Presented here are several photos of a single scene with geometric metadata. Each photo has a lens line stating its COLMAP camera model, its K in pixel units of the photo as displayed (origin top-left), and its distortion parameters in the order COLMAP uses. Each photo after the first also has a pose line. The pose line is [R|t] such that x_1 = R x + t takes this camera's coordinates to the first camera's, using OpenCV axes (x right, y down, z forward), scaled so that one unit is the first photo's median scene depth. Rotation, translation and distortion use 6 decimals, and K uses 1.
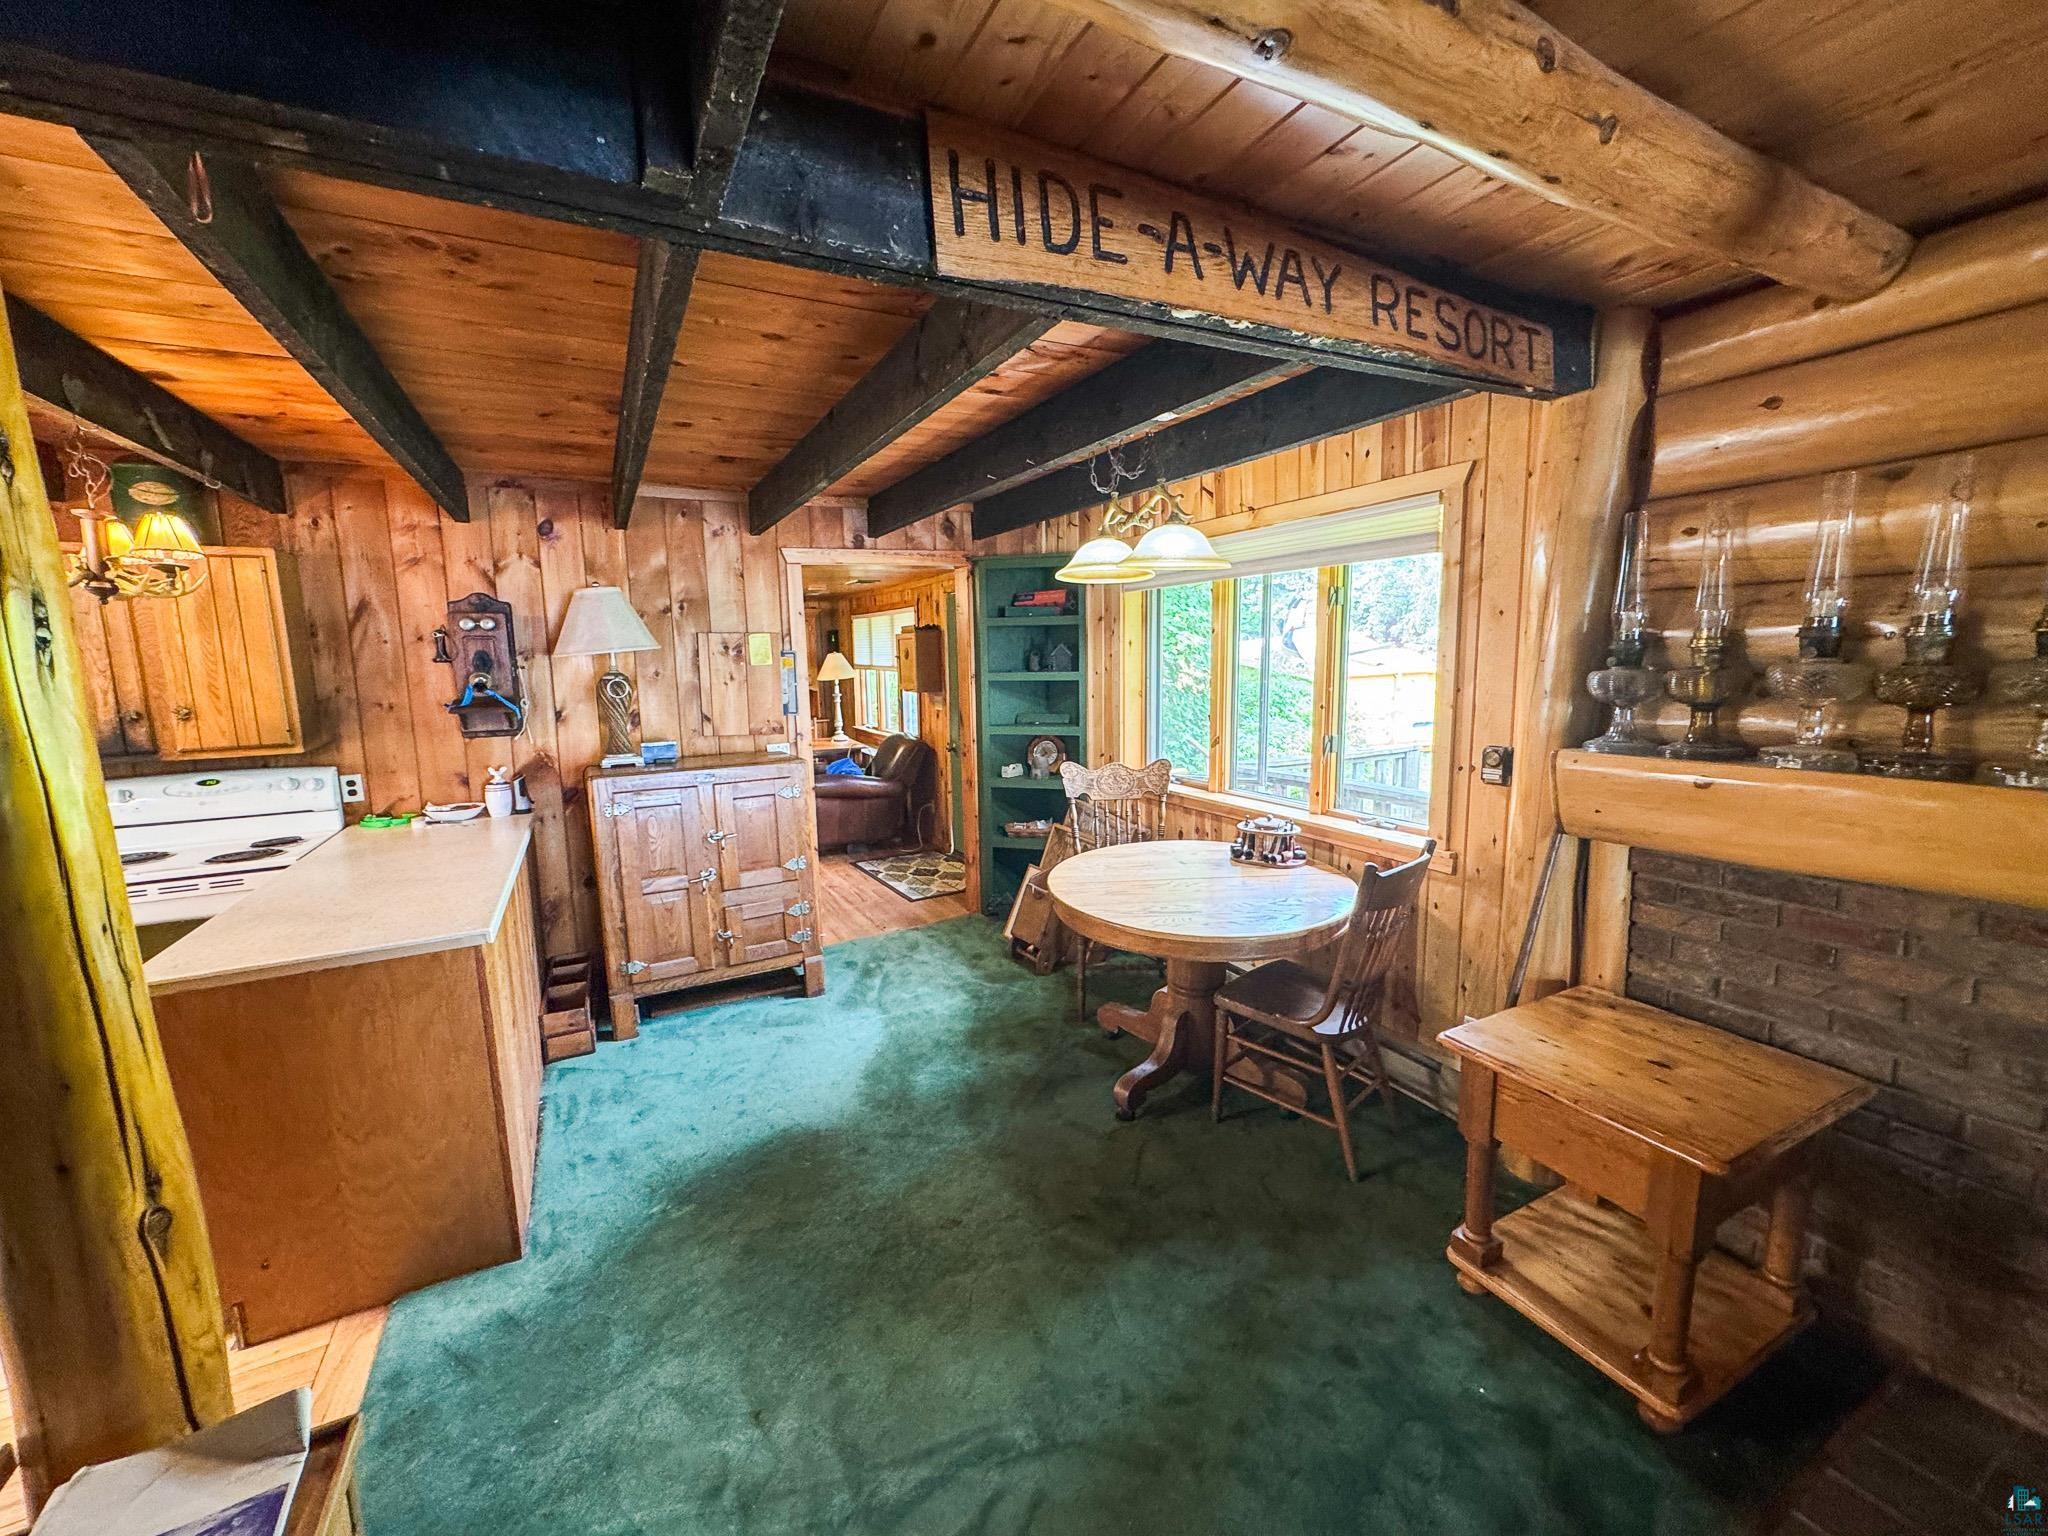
lens RADIAL K [[821.5, 0, 1021.8], [0, 821.5, 771.7], [0, 0, 1]] dist [-0.007117, 0.000811]
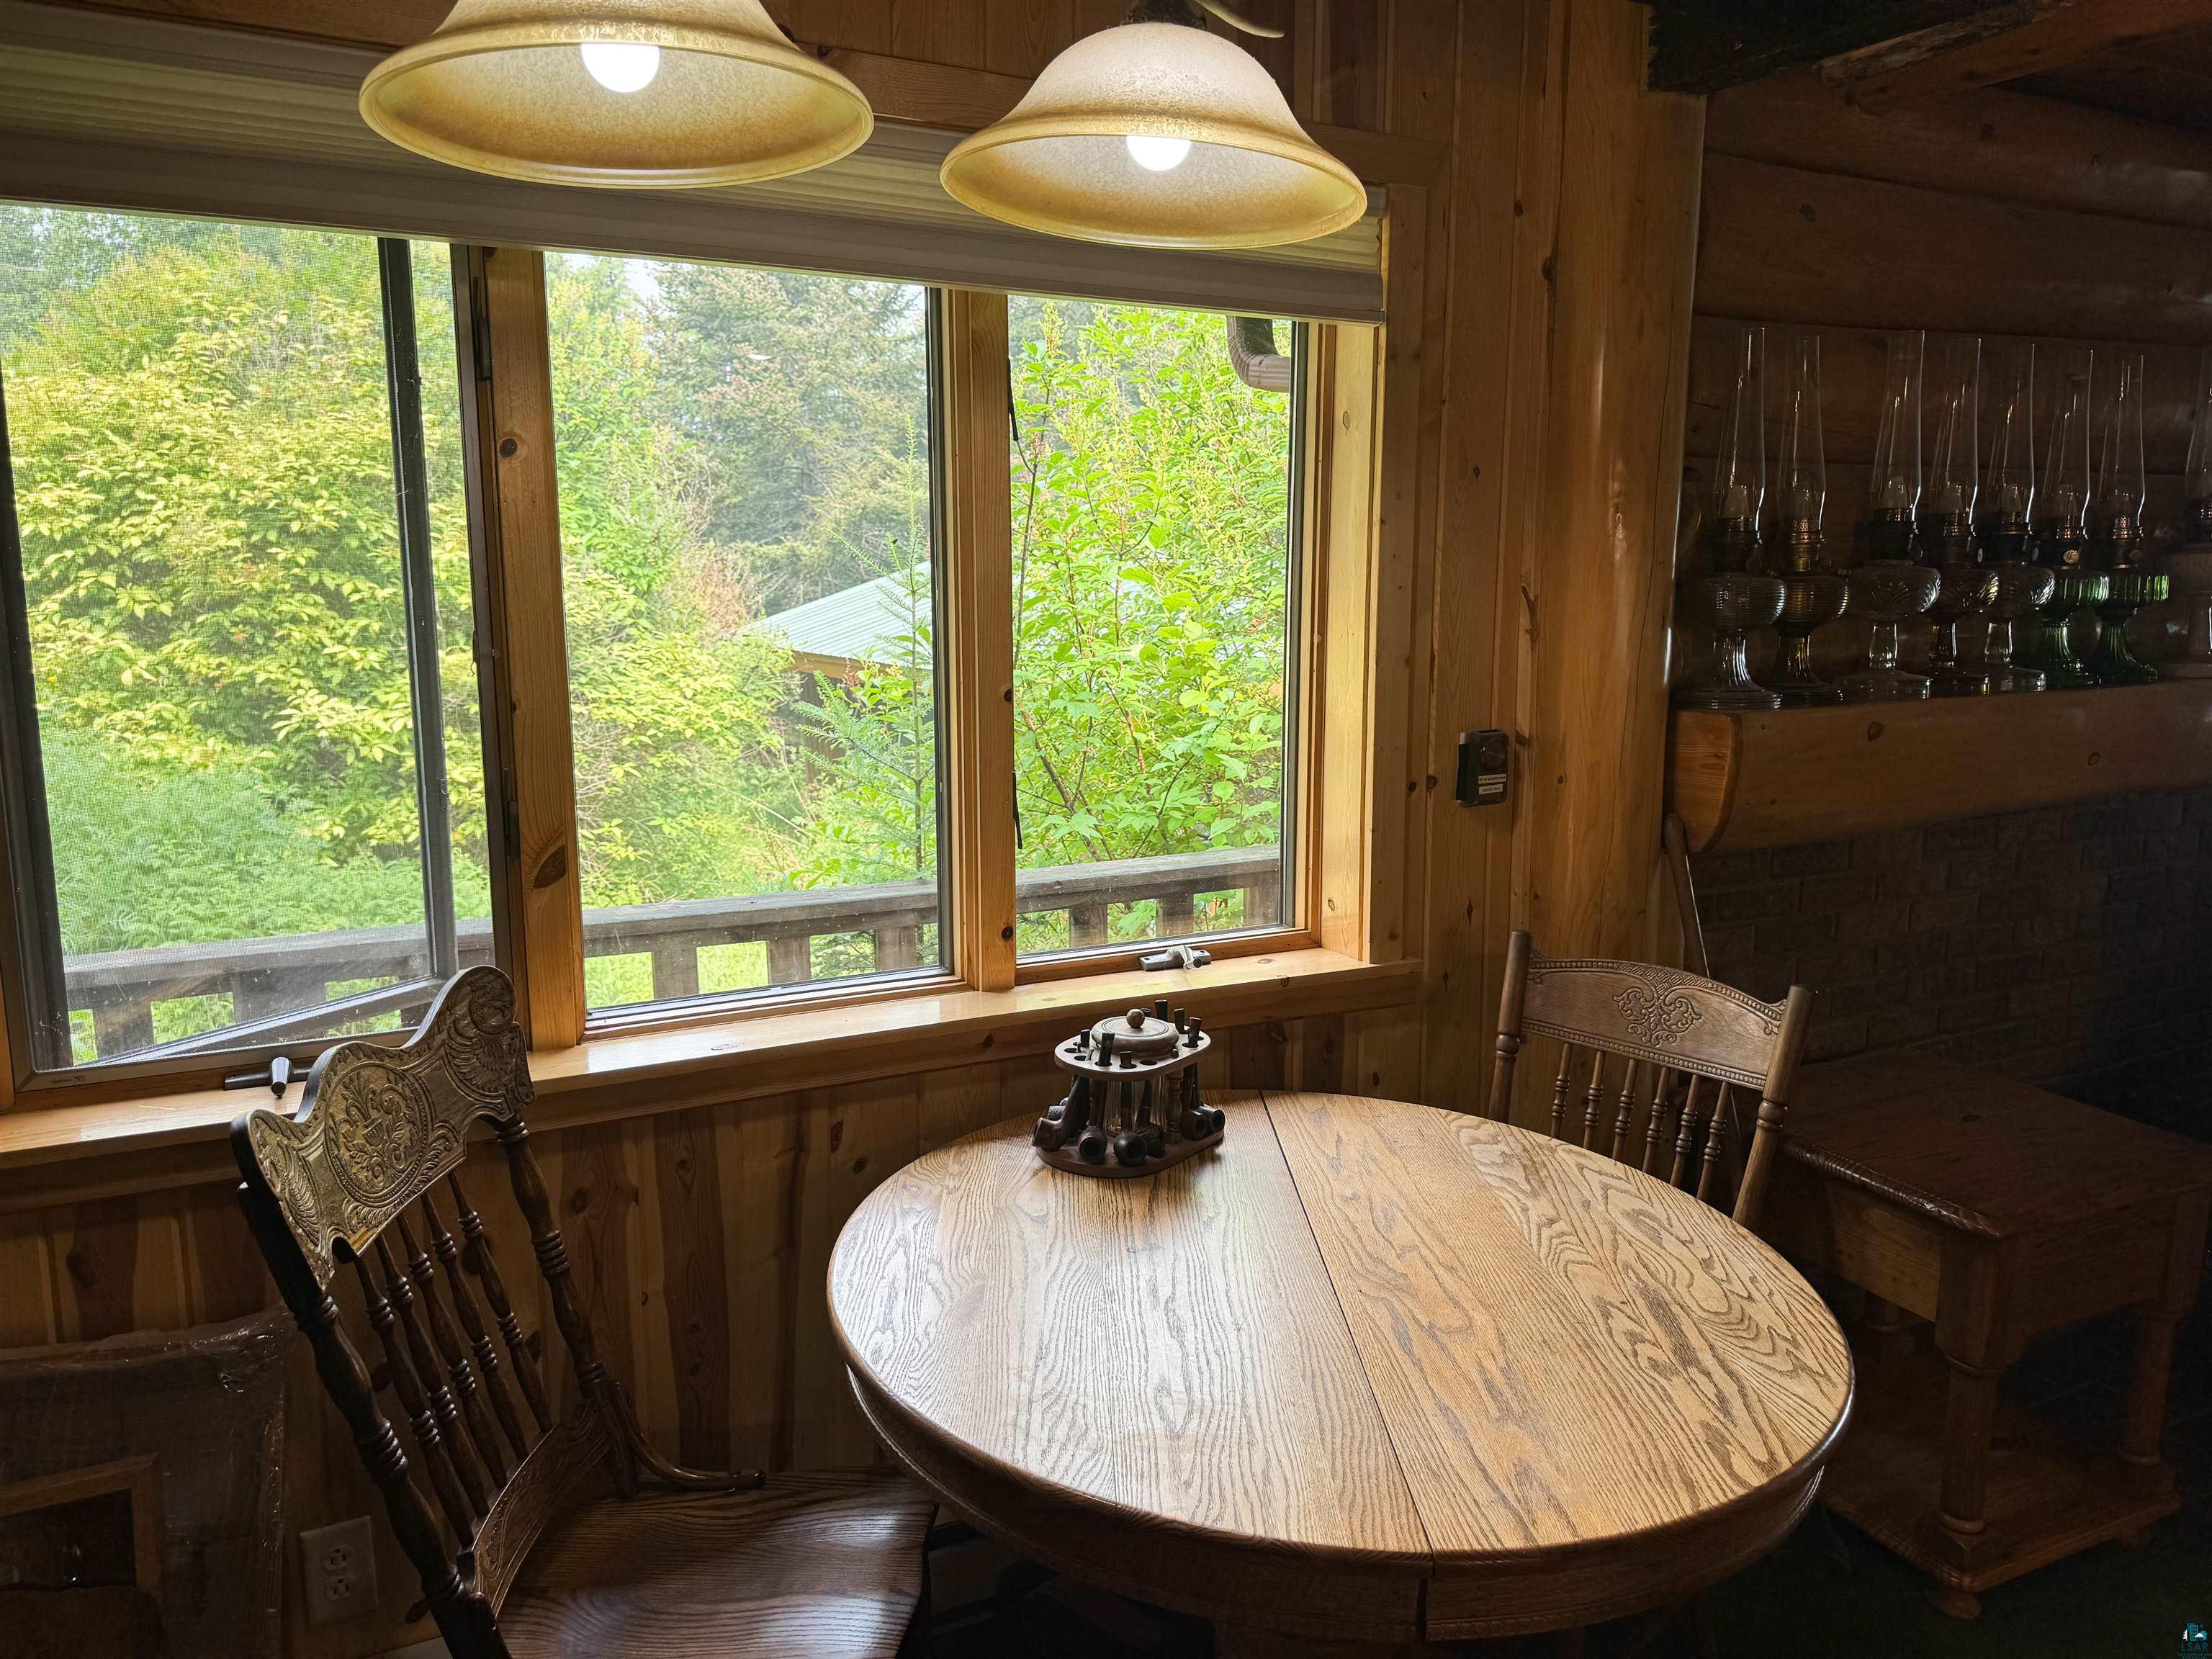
lens RADIAL K [[1552.2, 0, 1102.1], [0, 1552.2, 815.7], [0, 0, 1]] dist [0.049027, -0.035377]
pose [[0.000490, -0.135437, 0.990786, -0.401502], [0.143824, 0.980495, 0.133959, -0.142096], [-0.989603, 0.142433, 0.019960, 1.193009]]
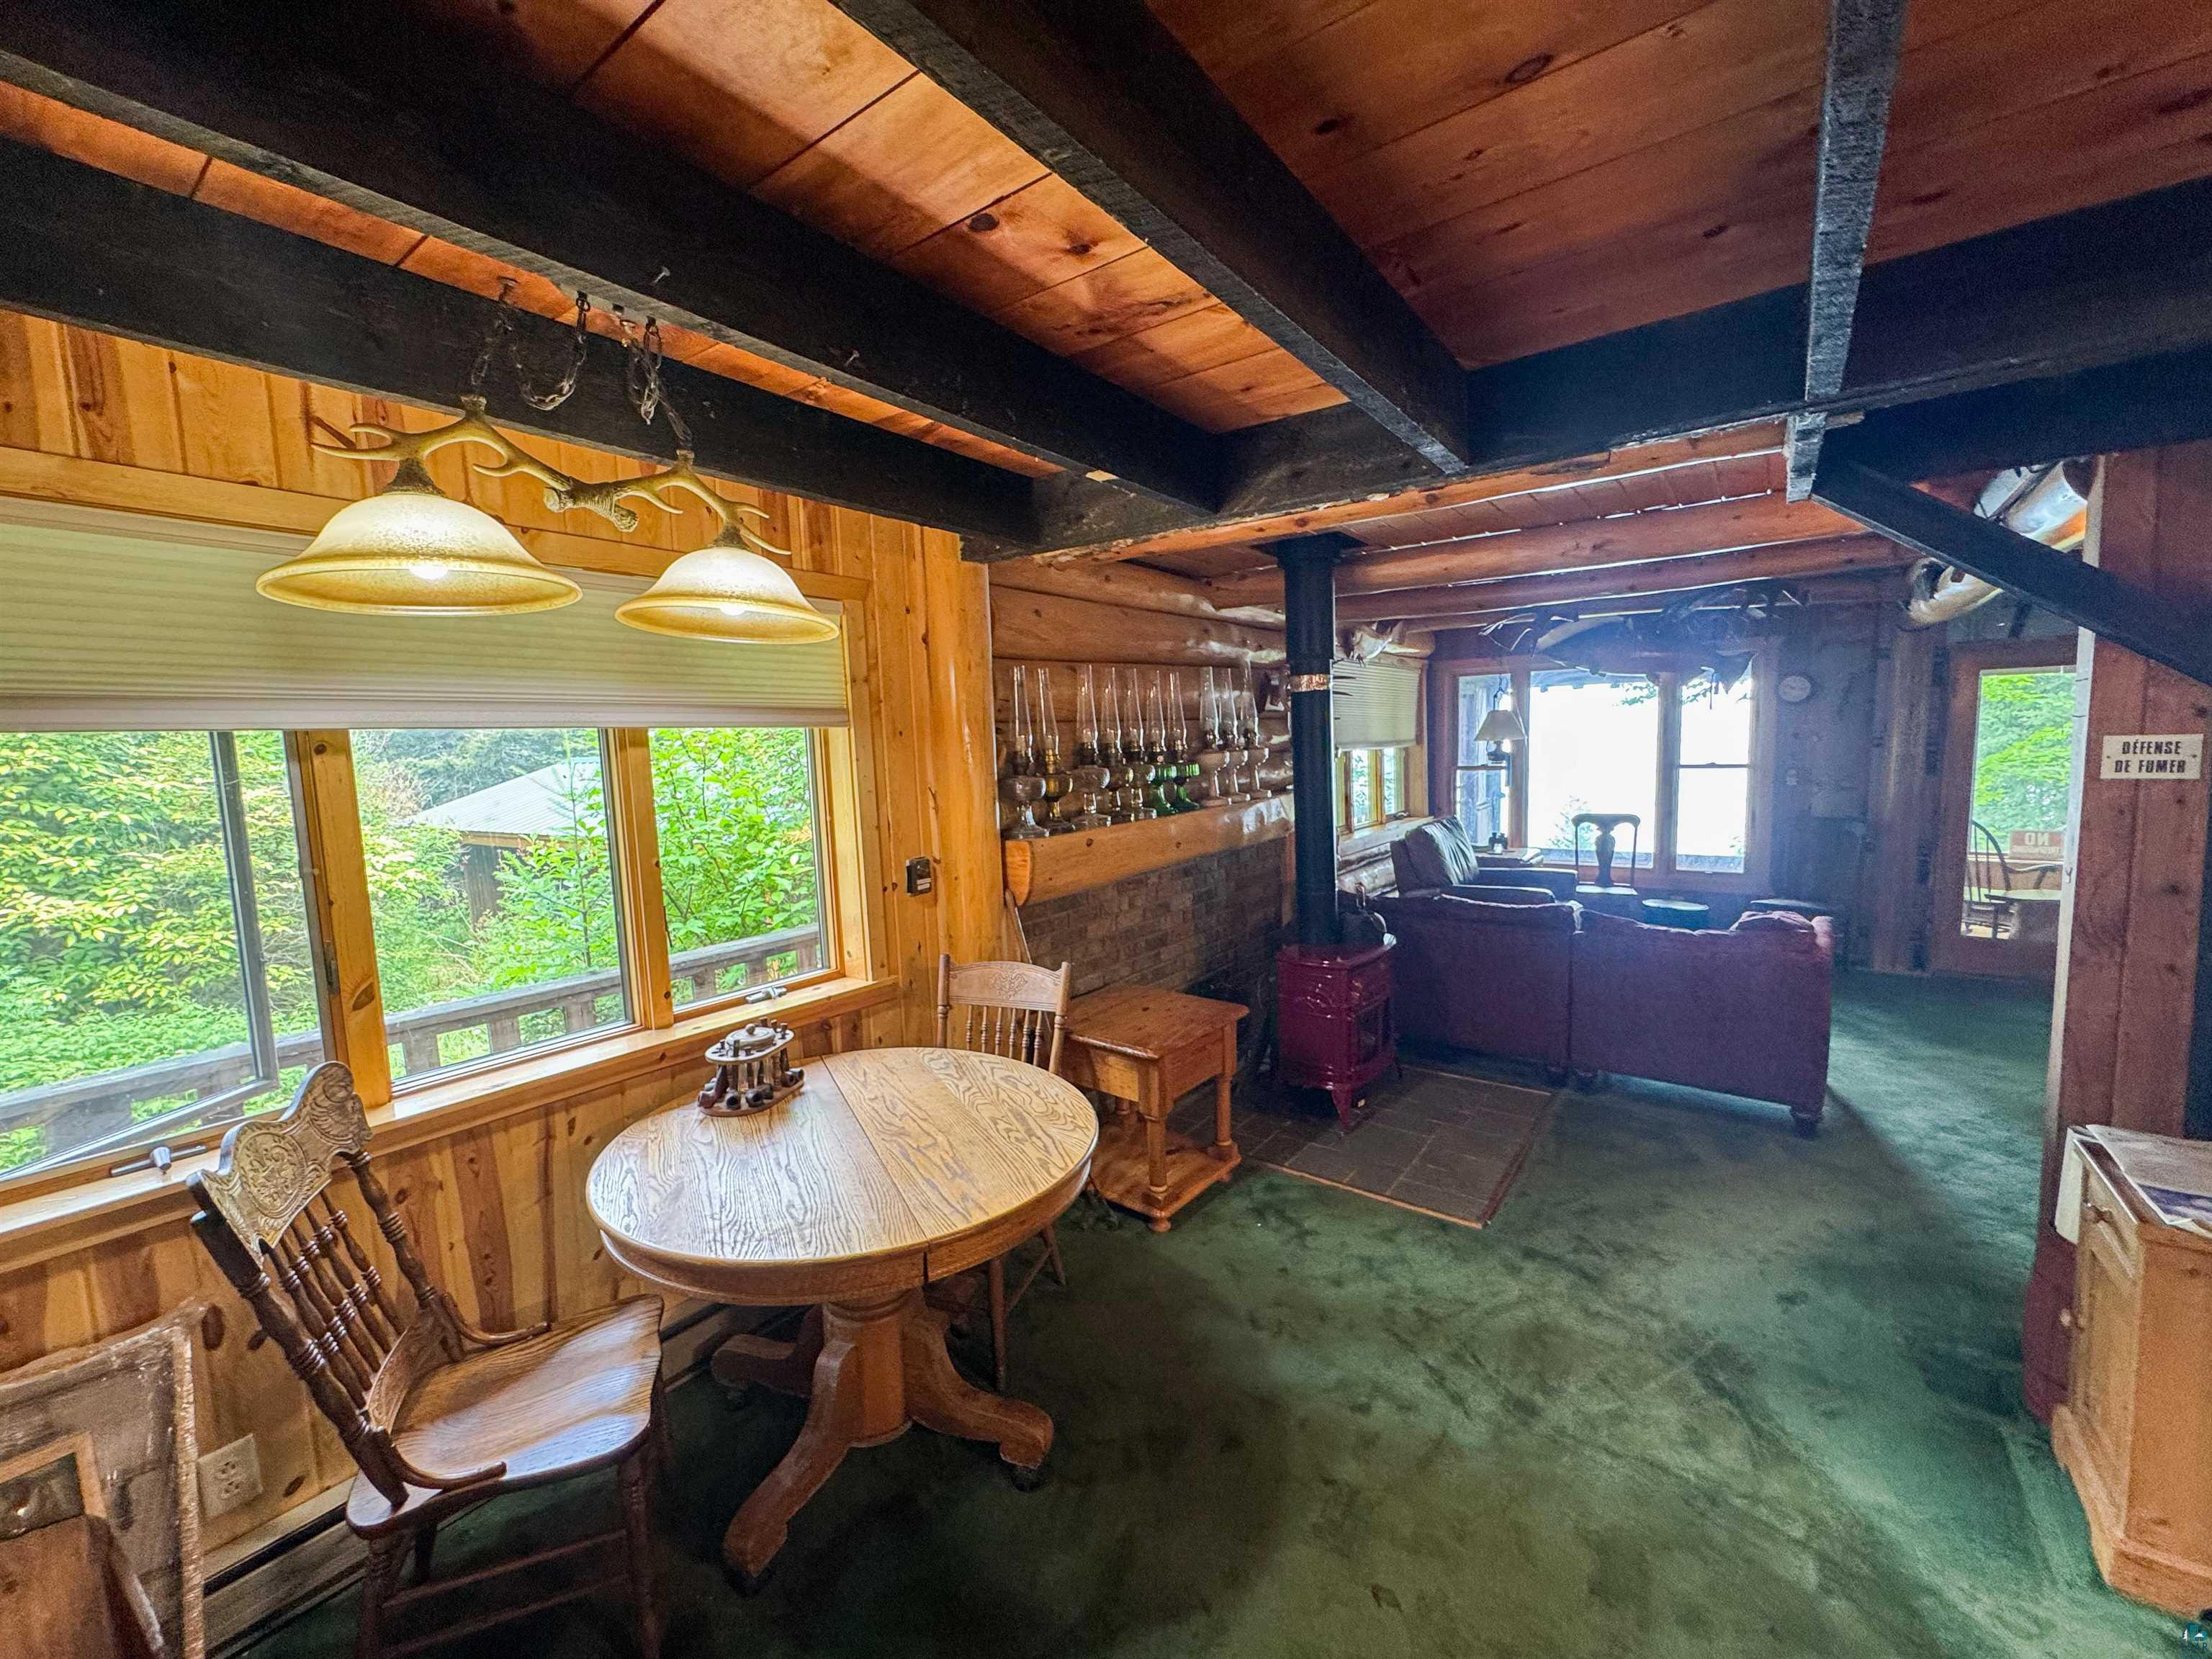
lens RADIAL K [[887.3, 0, 1108.6], [0, 887.3, 833.7], [0, 0, 1]] dist [-0.007117, 0.000811]
pose [[-0.439553, -0.054201, 0.896580, -0.539657], [0.175356, 0.973793, 0.144838, -0.178932], [-0.880933, 0.220885, -0.418529, 1.217882]]
